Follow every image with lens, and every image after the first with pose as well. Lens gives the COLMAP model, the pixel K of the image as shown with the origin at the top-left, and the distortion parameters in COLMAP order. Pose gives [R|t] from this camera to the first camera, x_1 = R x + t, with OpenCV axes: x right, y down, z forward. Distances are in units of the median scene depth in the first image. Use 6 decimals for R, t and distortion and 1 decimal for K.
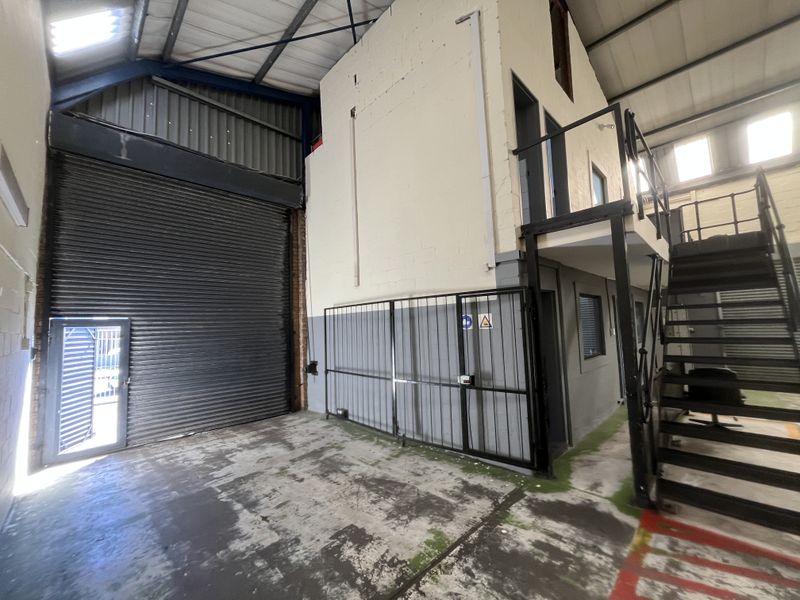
lens RADIAL K [[320.1, 0, 374.8], [0, 320.1, 301.4], [0, 0, 1]] dist [-0.002927, -0.000228]
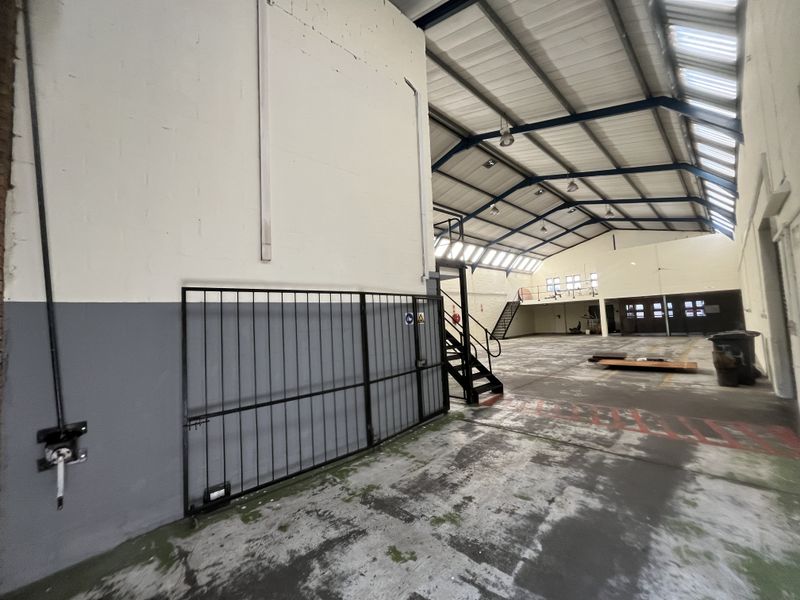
lens RADIAL K [[339.9, 0, 400.0], [0, 339.9, 300.0], [0, 0, 1]] dist [-0.002870, 0.000297]
pose [[-0.056421, 0.100214, 0.993365, -1.074363], [-0.027414, 0.994419, -0.101878, 0.134206], [-0.998031, -0.032980, -0.053359, 1.163063]]
